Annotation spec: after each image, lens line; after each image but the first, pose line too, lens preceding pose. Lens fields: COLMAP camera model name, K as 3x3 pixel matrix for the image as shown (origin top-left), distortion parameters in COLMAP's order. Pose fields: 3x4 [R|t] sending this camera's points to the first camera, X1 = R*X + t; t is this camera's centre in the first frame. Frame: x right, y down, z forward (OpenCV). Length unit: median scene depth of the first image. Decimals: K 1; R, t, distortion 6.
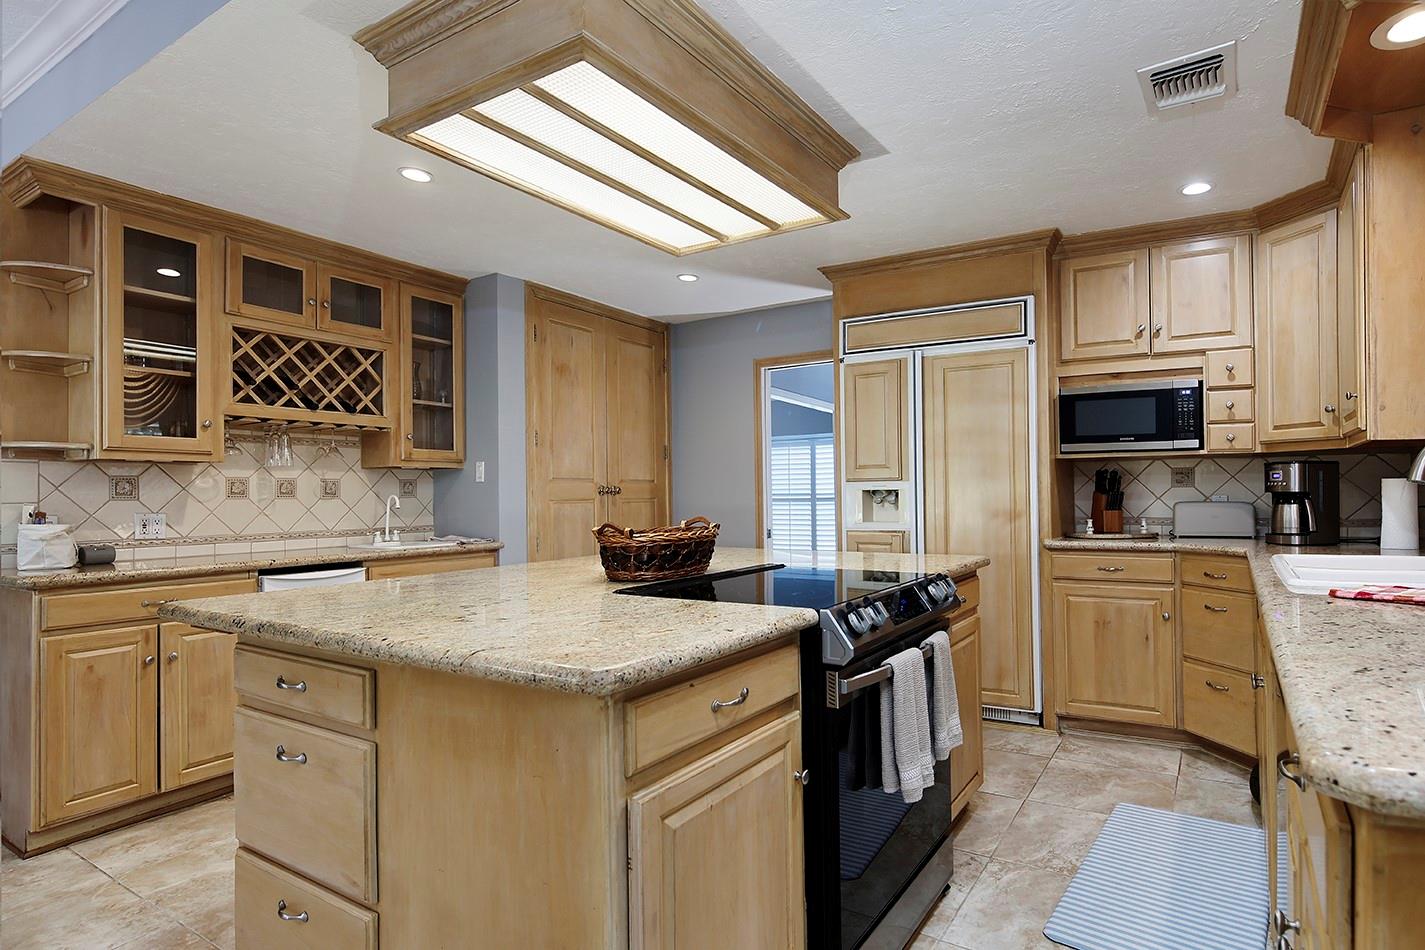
lens RADIAL K [[1018.5, 0, 707.5], [0, 1018.5, 481.4], [0, 0, 1]] dist [-0.025232, 0.003645]
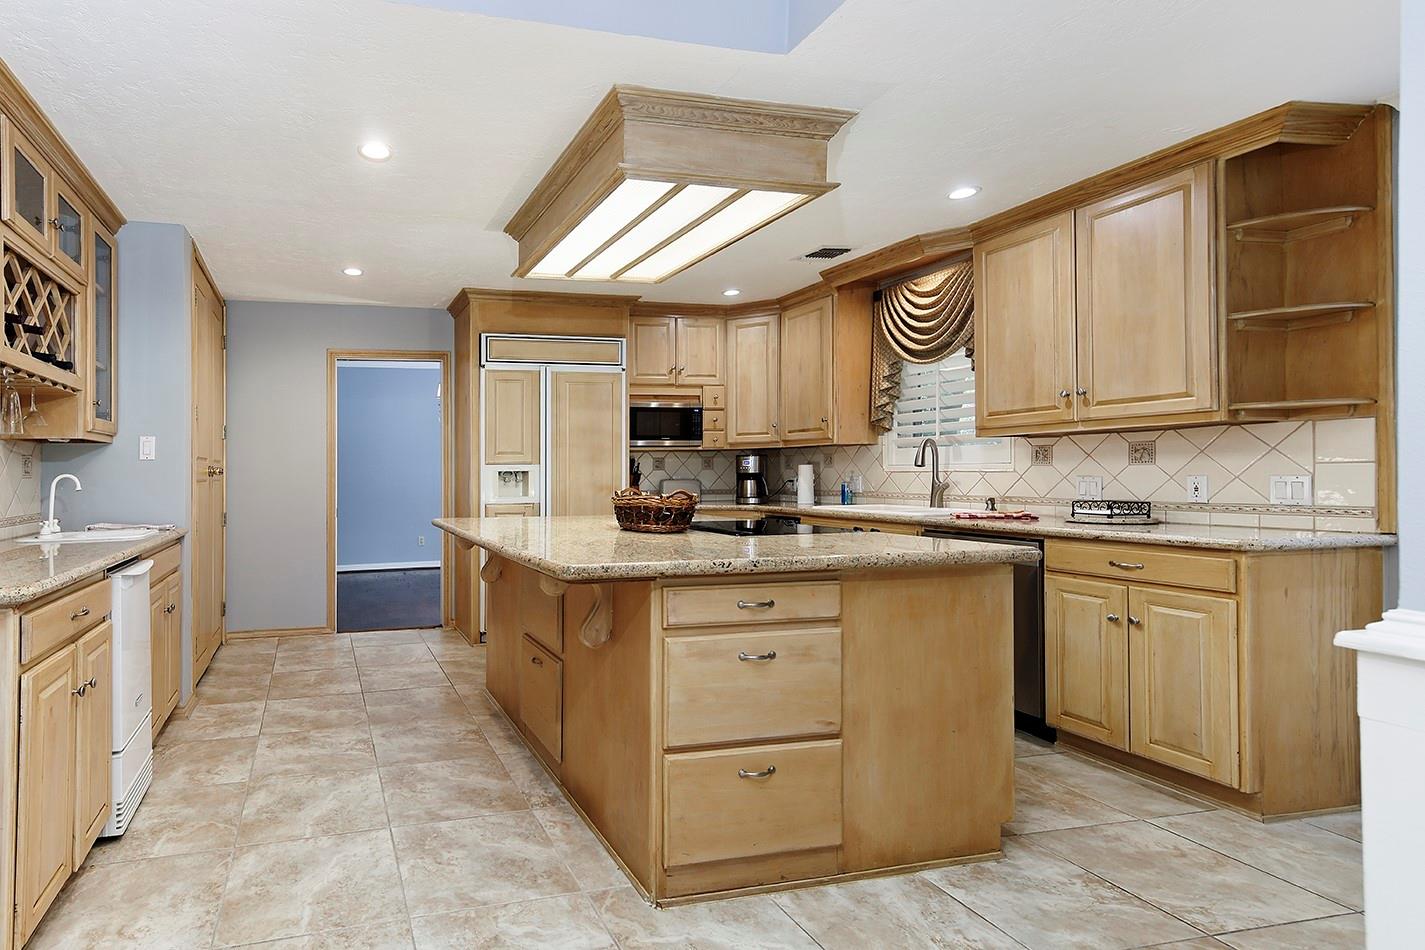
lens RADIAL K [[852.3, 0, 709.7], [0, 852.3, 470.0], [0, 0, 1]] dist [-0.003434, -0.003786]
pose [[0.601630, 0.008346, 0.798731, -0.591516], [-0.000340, 0.999948, -0.010193, 0.019854], [-0.798775, 0.005861, 0.601602, 0.171725]]
